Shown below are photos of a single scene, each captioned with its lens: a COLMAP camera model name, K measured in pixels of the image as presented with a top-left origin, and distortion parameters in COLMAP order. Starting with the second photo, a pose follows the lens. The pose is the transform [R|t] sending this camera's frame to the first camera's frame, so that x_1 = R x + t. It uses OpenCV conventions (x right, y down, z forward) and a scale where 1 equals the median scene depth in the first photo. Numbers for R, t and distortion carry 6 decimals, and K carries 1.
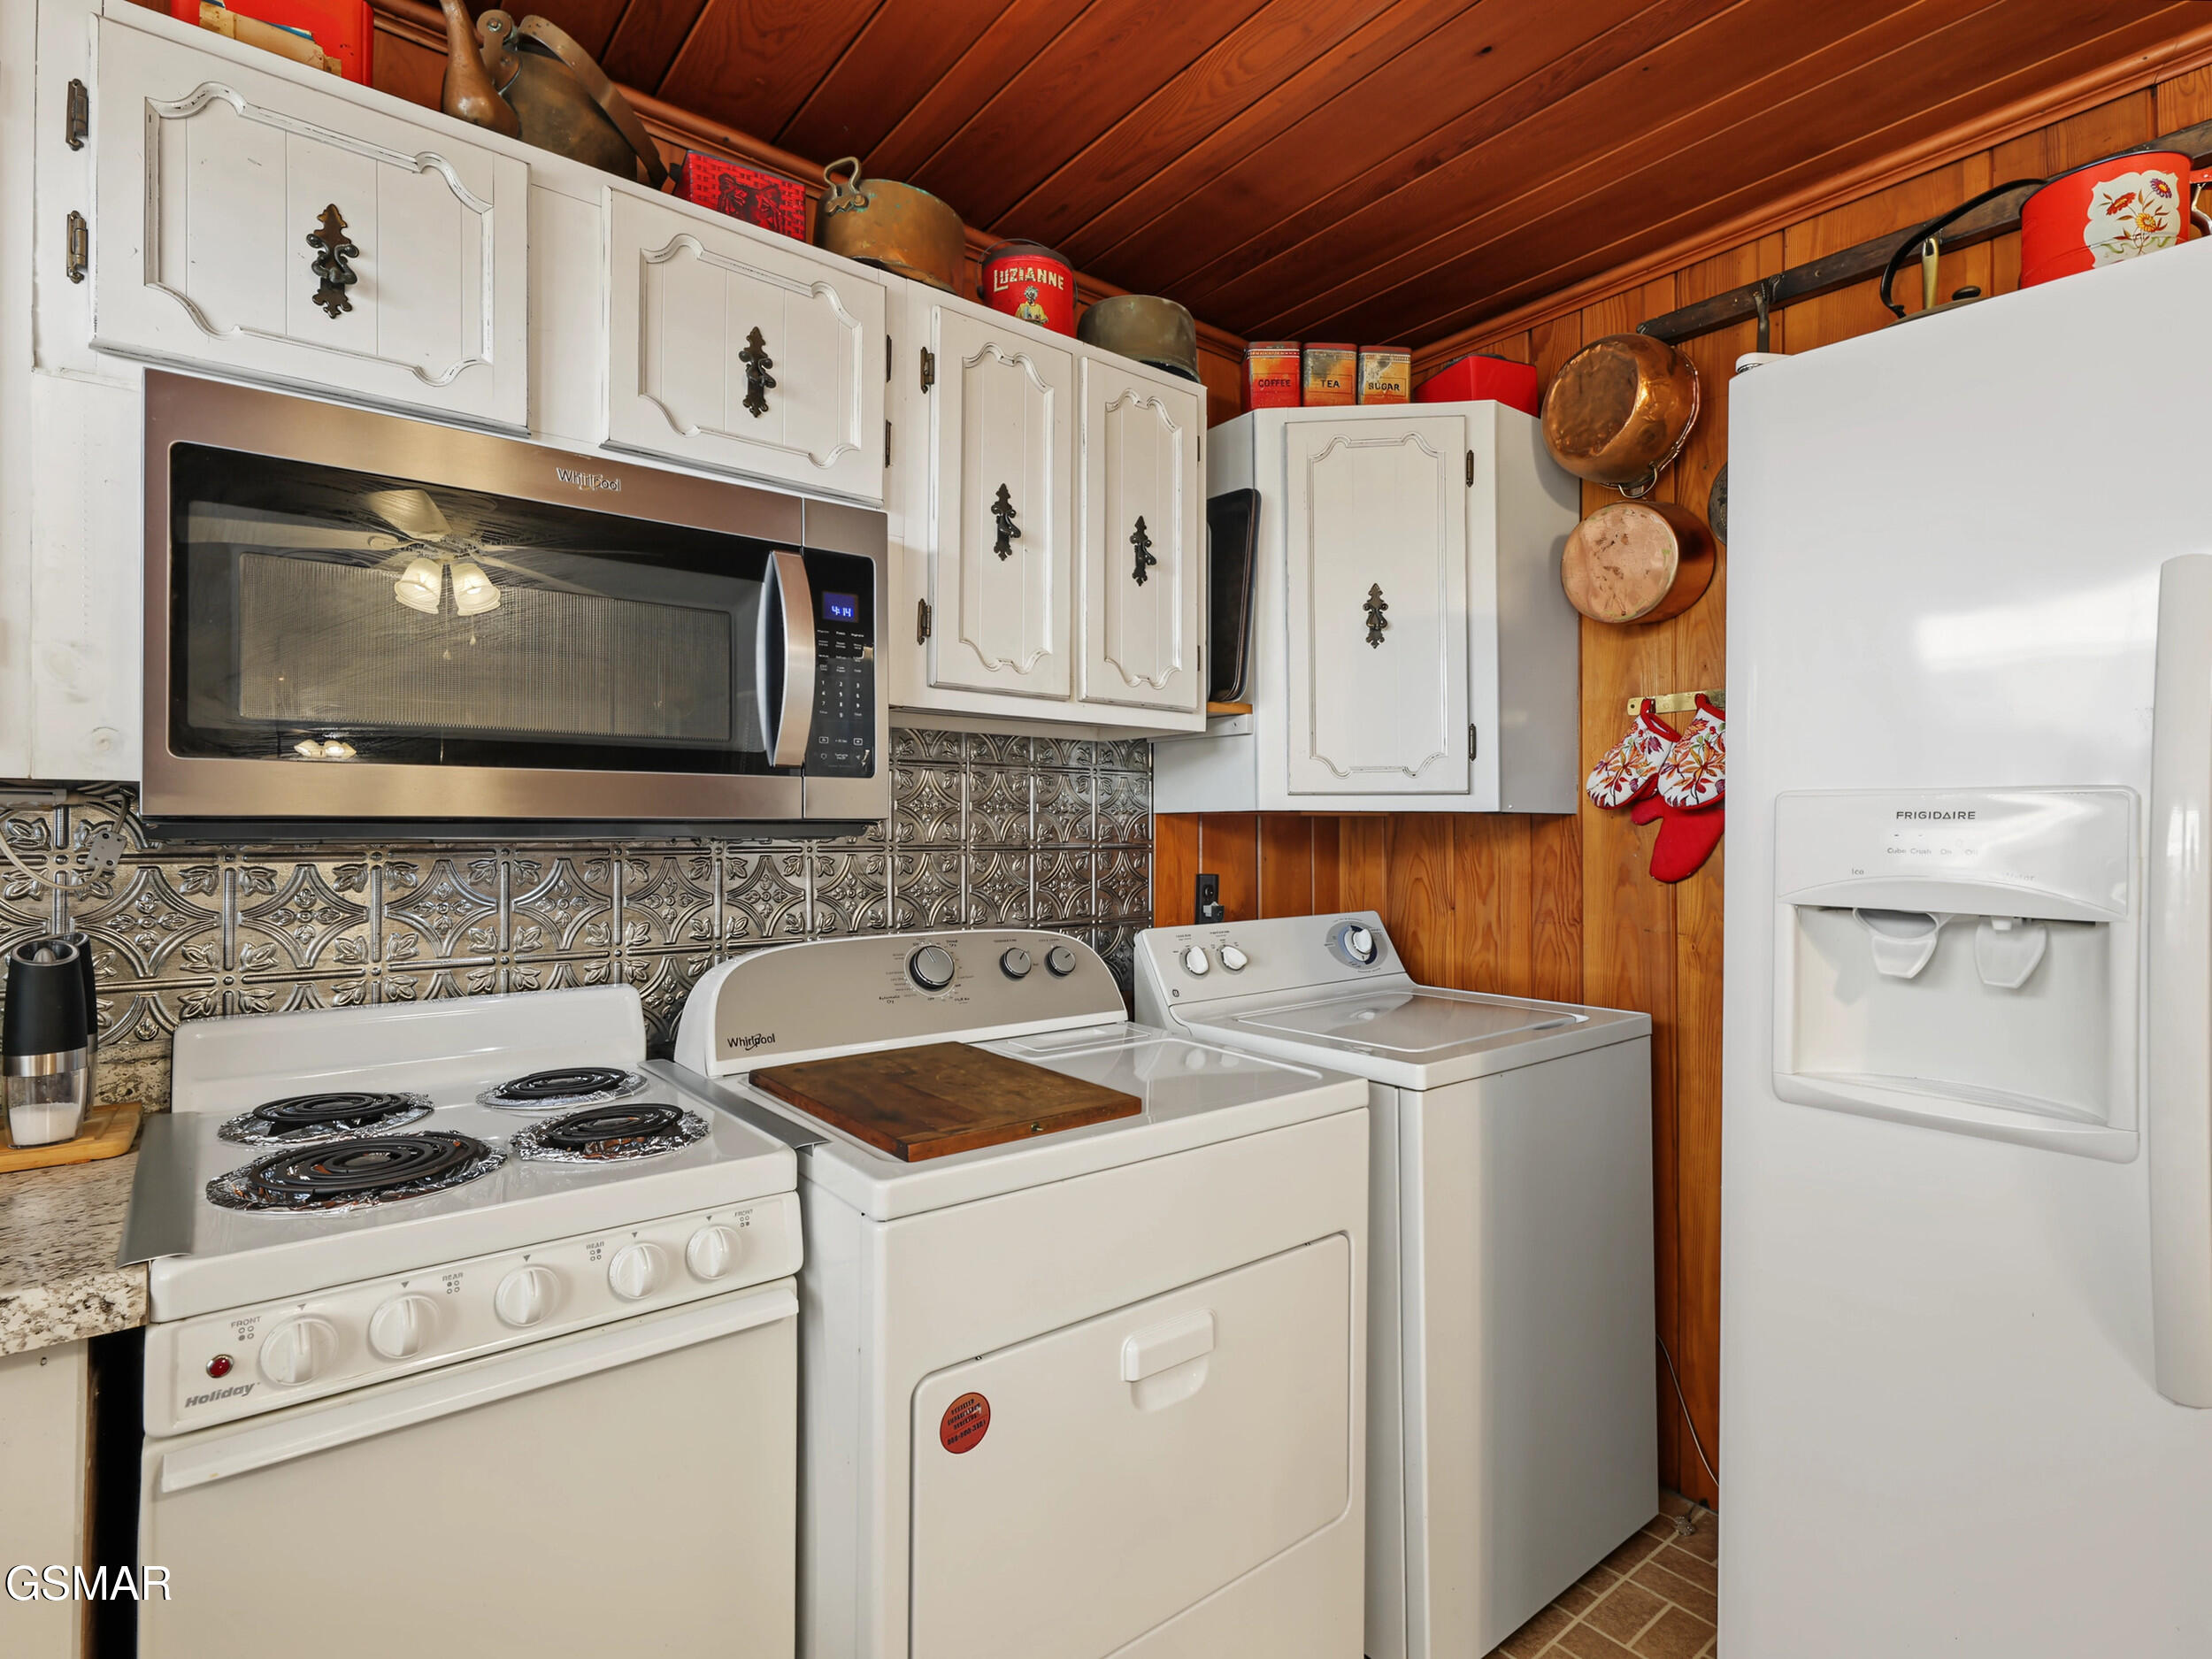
lens RADIAL K [[1105.9, 0, 1104.2], [0, 1105.9, 819.7], [0, 0, 1]] dist [-0.001281, 0.000123]
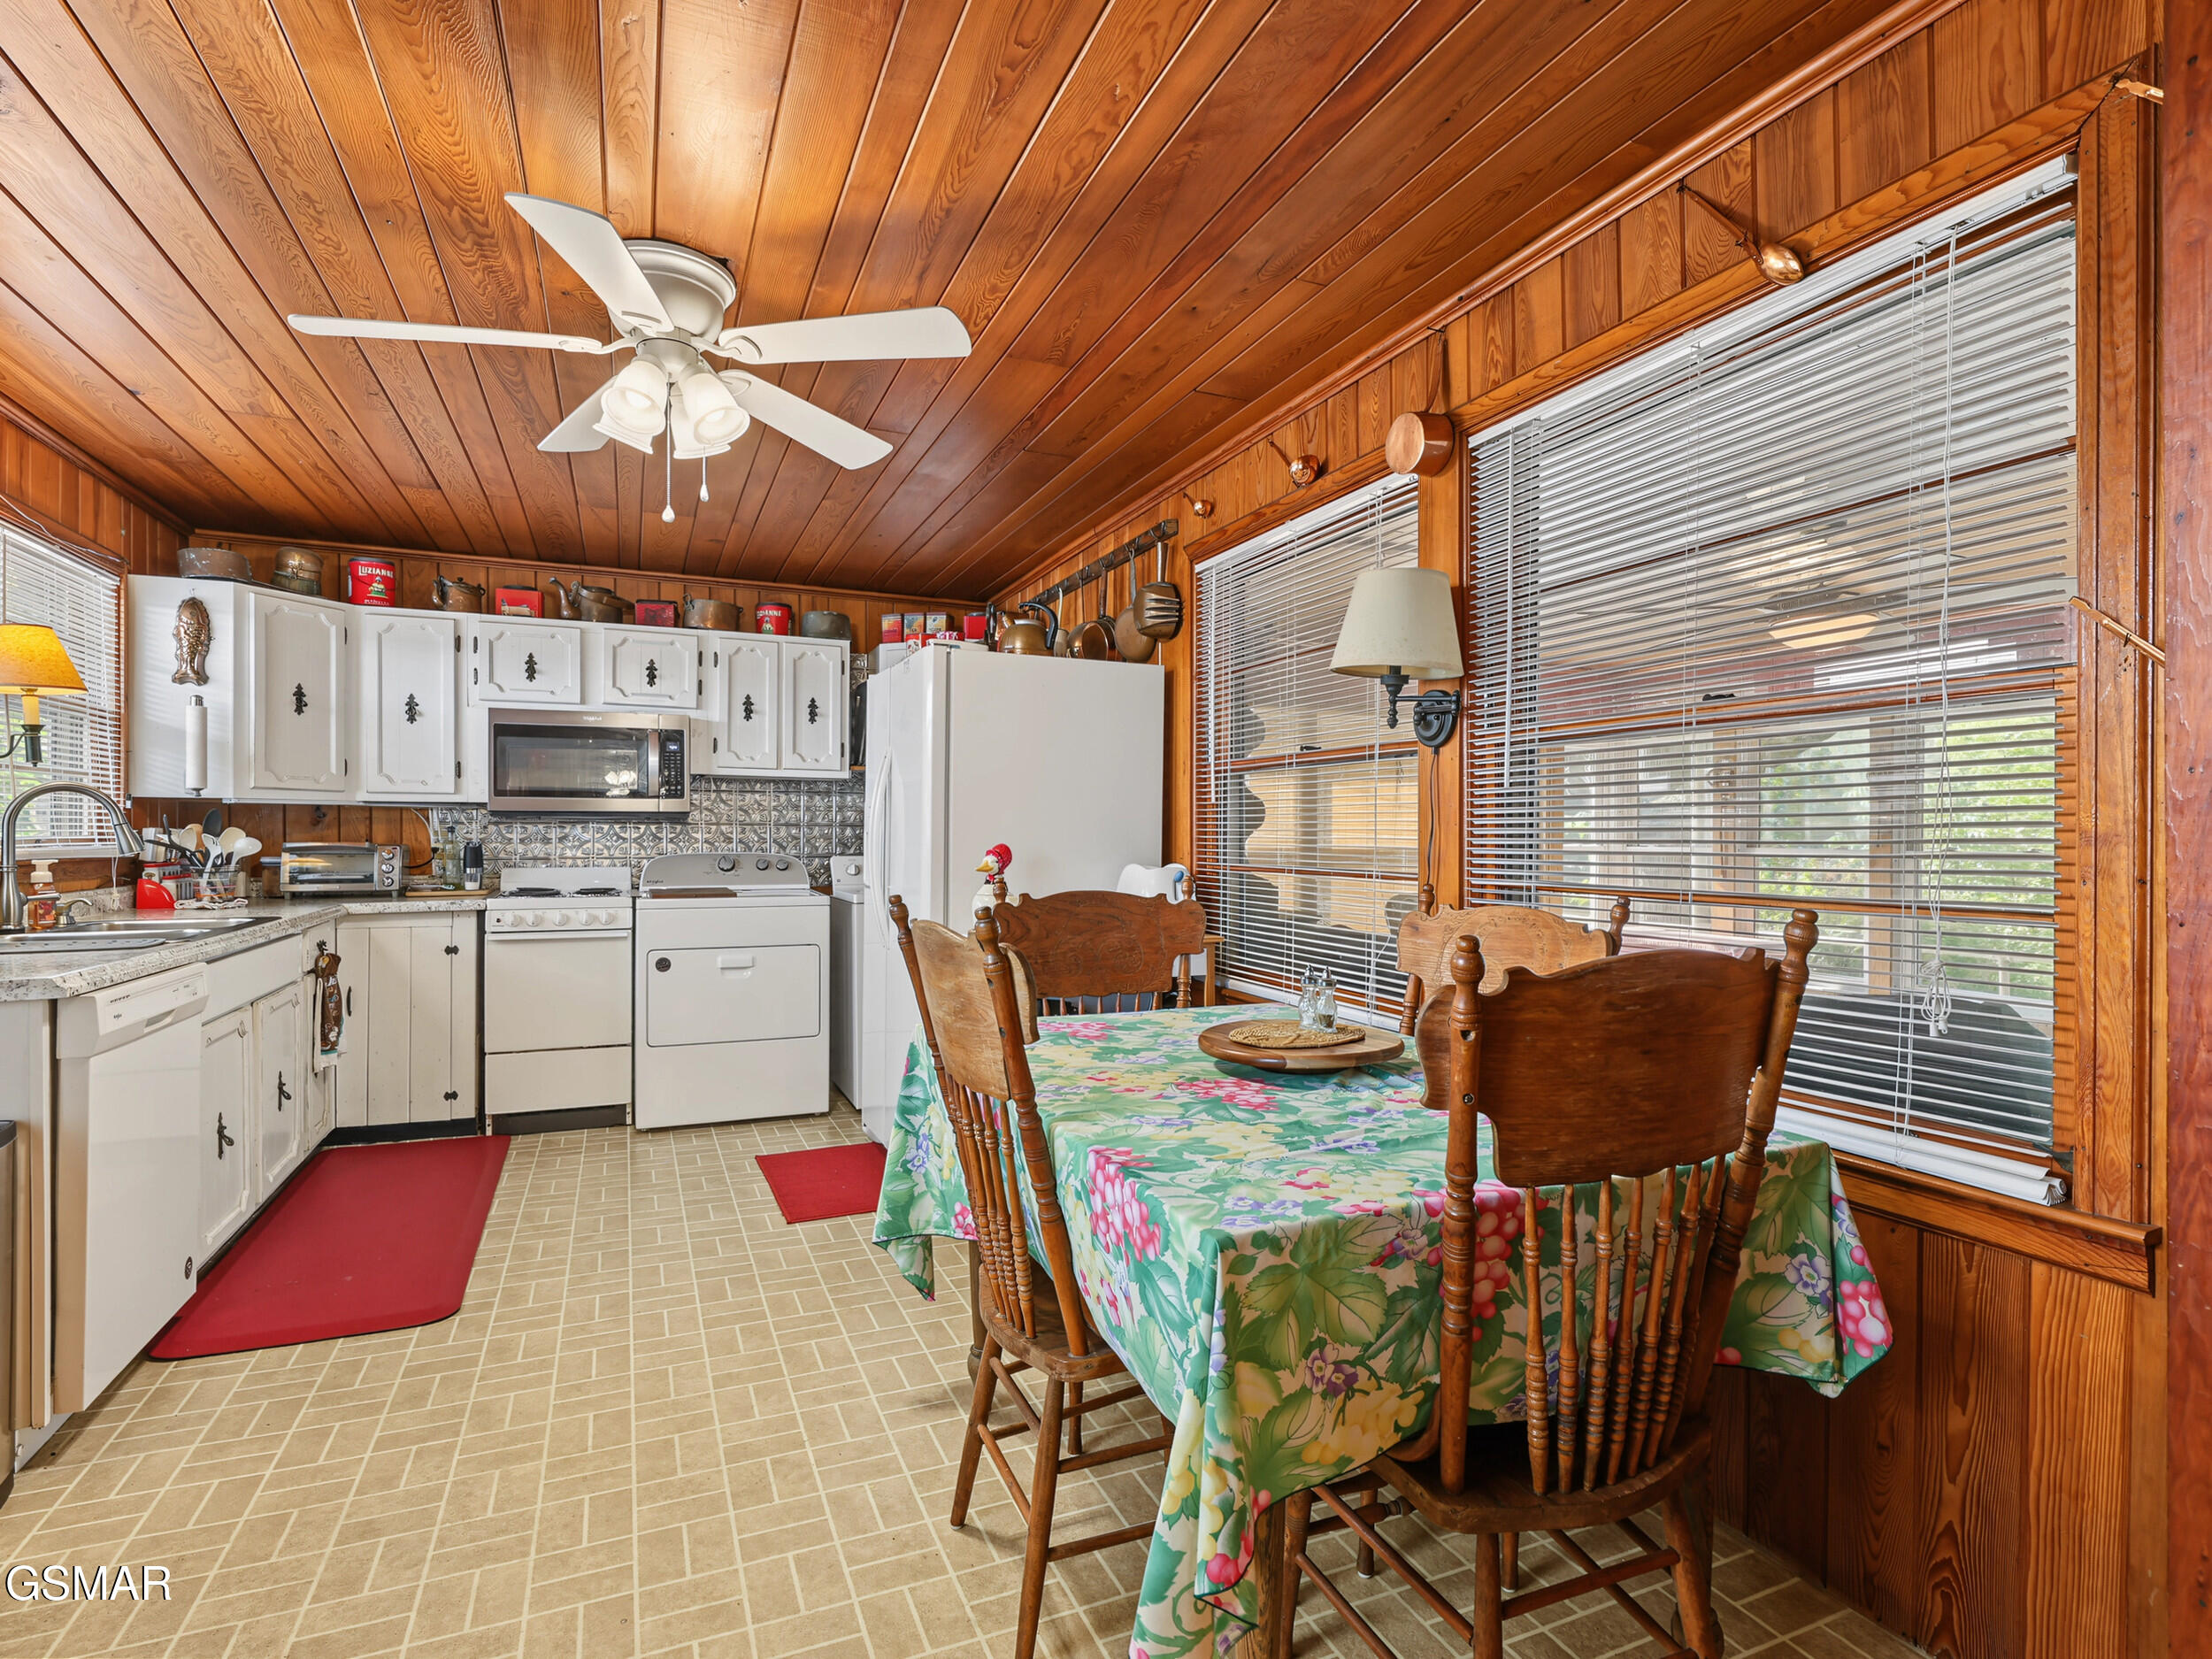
lens RADIAL K [[1145.8, 0, 1108.2], [0, 1145.8, 839.9], [0, 0, 1]] dist [0.000448, -0.000753]
pose [[0.962472, 0.001059, -0.271380, 1.790890], [0.001996, 0.999938, 0.010981, 0.045315], [0.271375, -0.011111, 0.962410, -1.777402]]
